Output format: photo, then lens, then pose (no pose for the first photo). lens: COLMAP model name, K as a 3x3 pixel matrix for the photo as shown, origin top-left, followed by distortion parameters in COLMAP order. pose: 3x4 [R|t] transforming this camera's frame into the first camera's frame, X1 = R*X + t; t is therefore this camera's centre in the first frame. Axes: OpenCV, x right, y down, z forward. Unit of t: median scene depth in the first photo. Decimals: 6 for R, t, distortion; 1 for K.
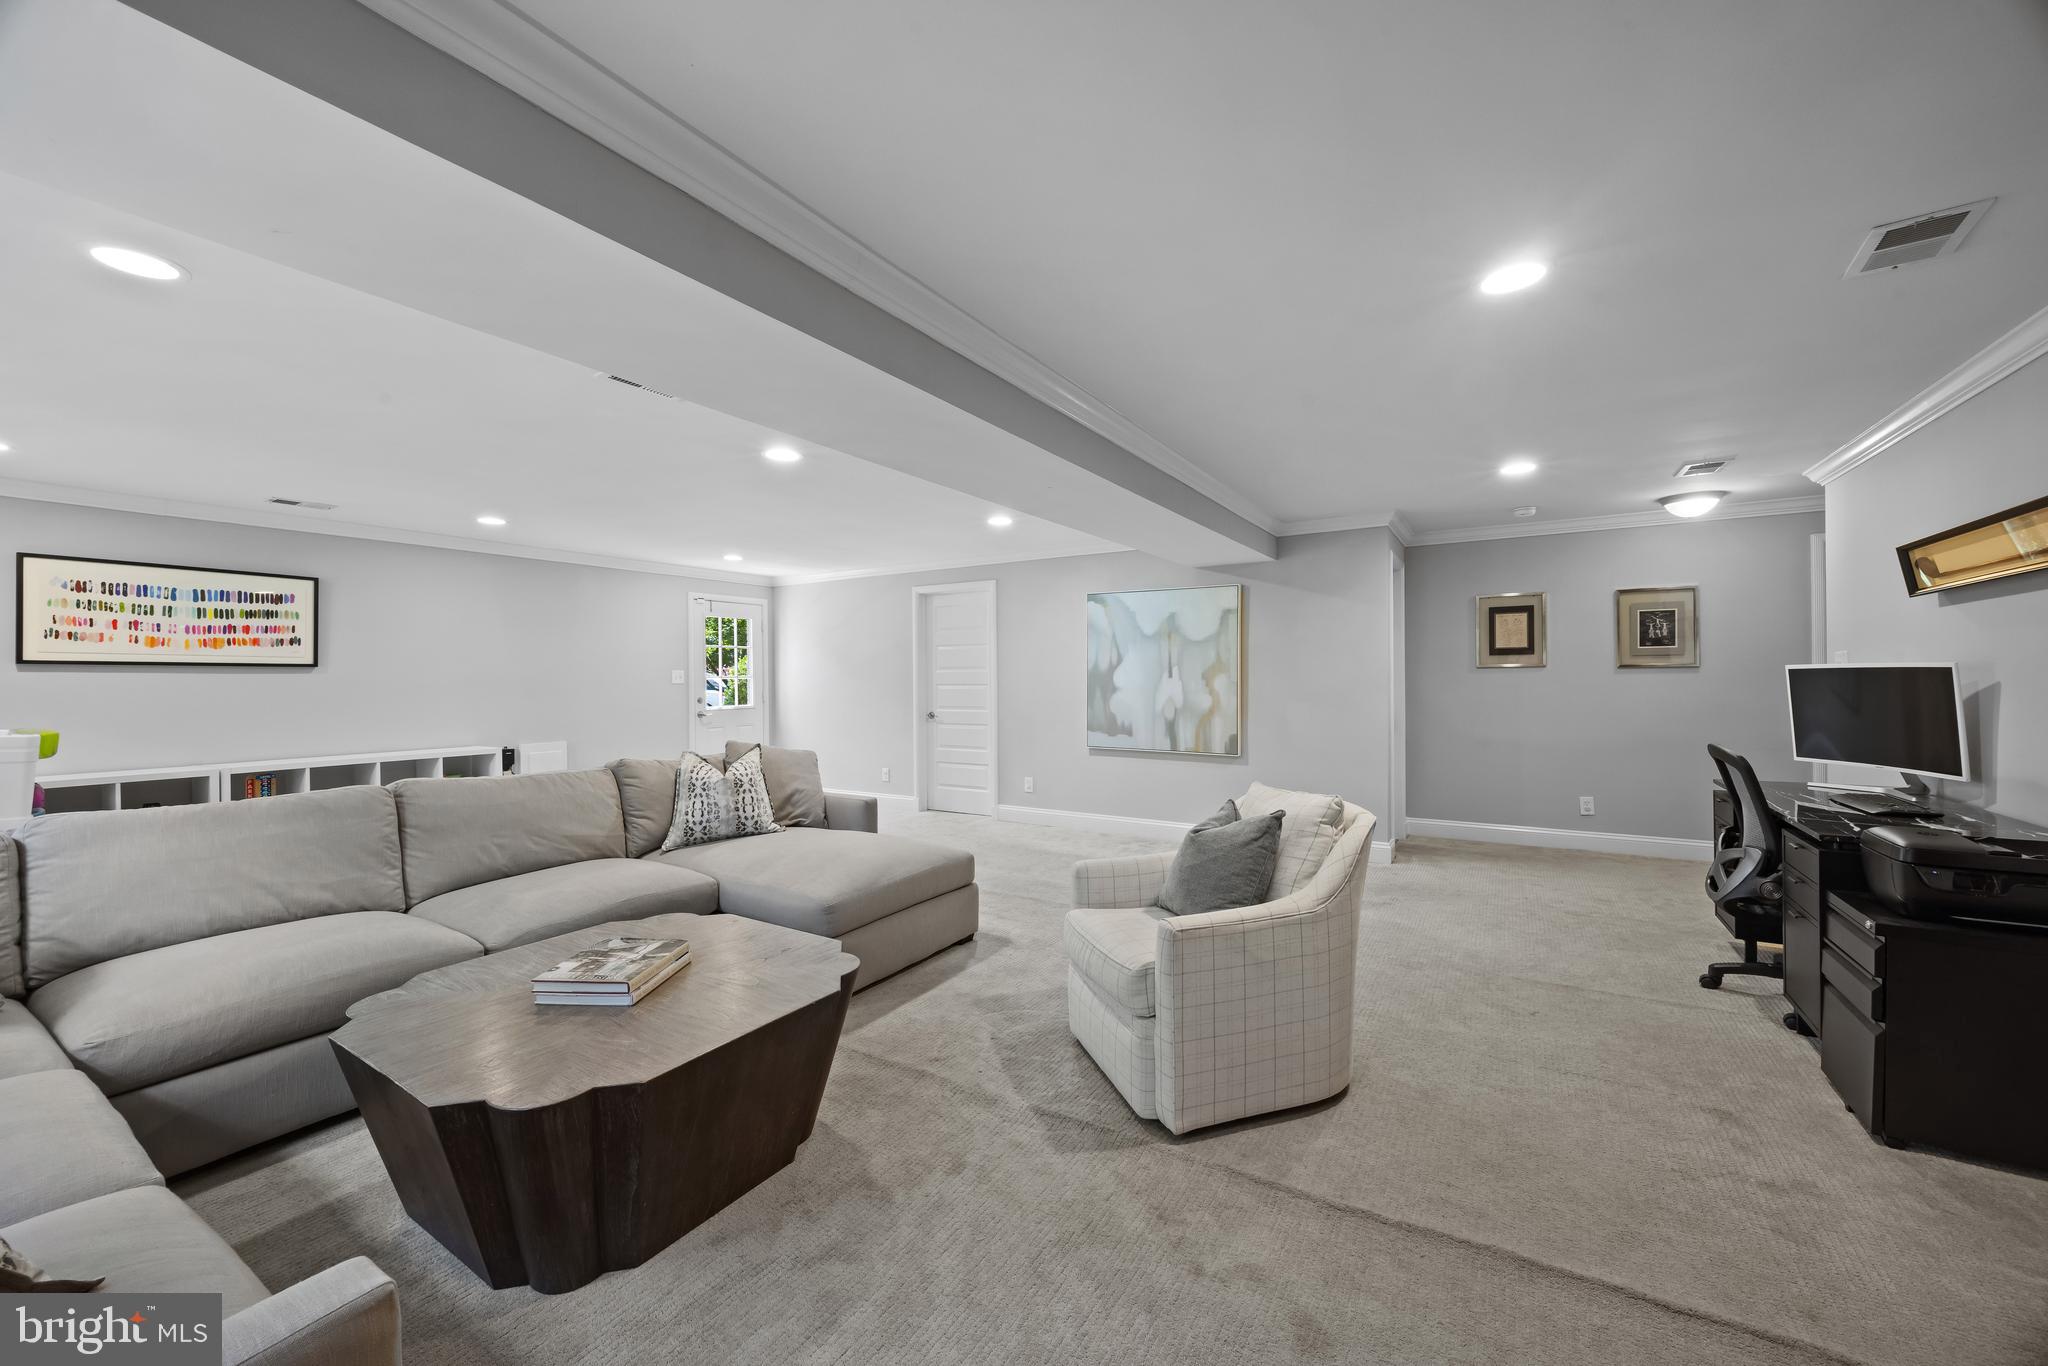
lens RADIAL K [[774.1, 0, 1025.5], [0, 774.1, 670.7], [0, 0, 1]] dist [-0.001491, -0.000097]
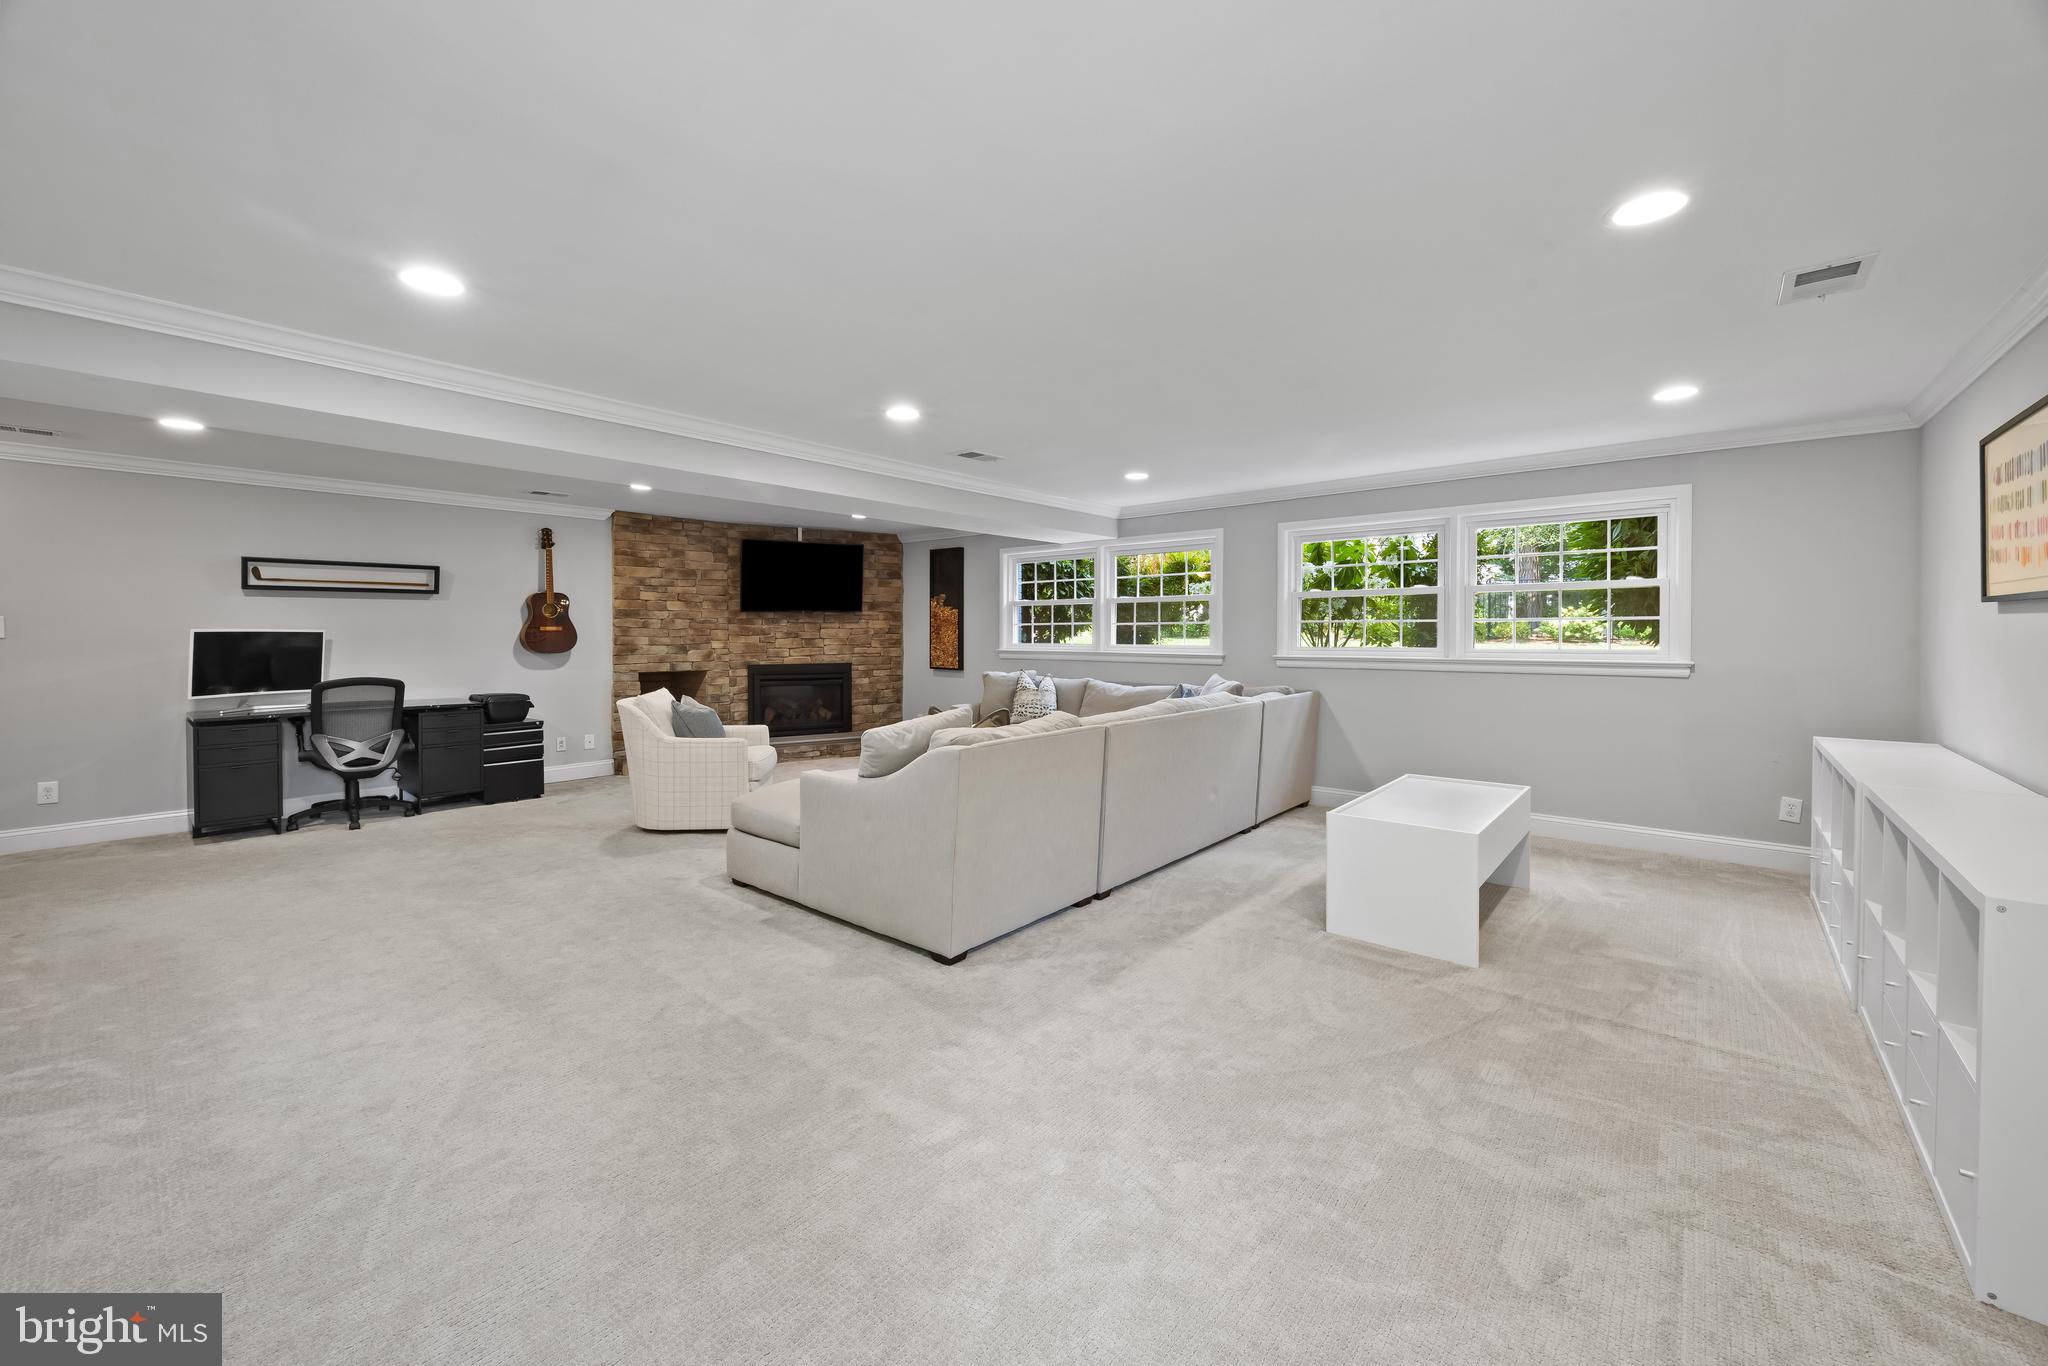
lens RADIAL K [[790.9, 0, 1024.4], [0, 790.9, 659.9], [0, 0, 1]] dist [-0.002111, -0.000040]
pose [[-0.987593, 0.004426, 0.156974, -0.406637], [0.007941, 0.999731, 0.021775, 0.017502], [-0.156835, 0.022751, -0.987363, 1.291255]]
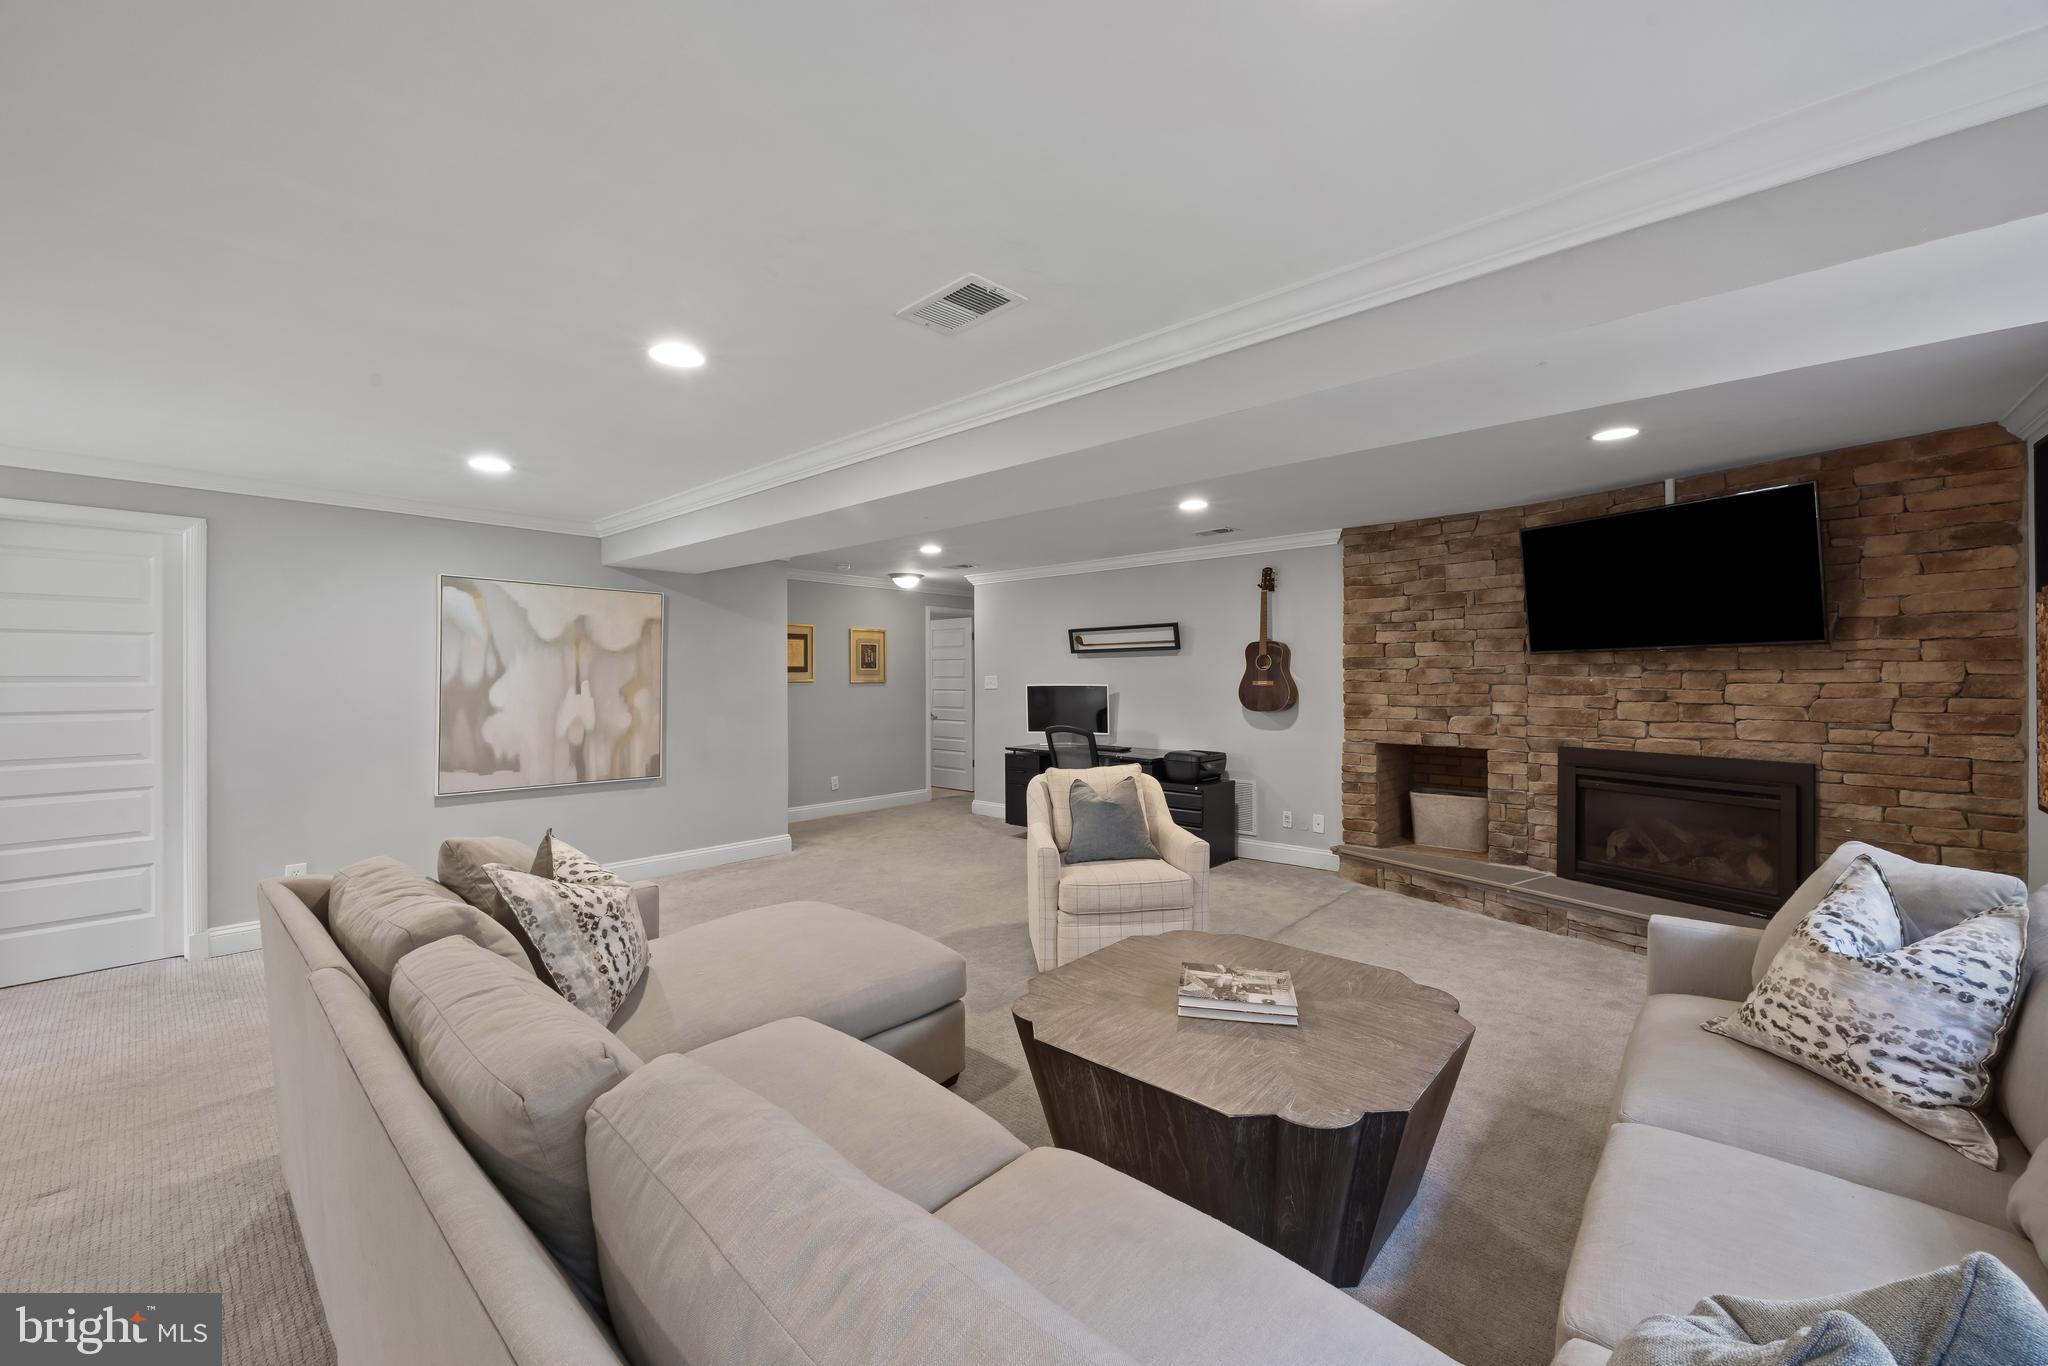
lens RADIAL K [[790.6, 0, 1033.3], [0, 790.6, 673.0], [0, 0, 1]] dist [-0.001252, -0.000082]
pose [[0.172766, 0.011627, 0.984894, -0.574949], [-0.007235, 0.999918, -0.010535, -0.008172], [-0.984936, -0.005306, 0.172836, 0.387495]]
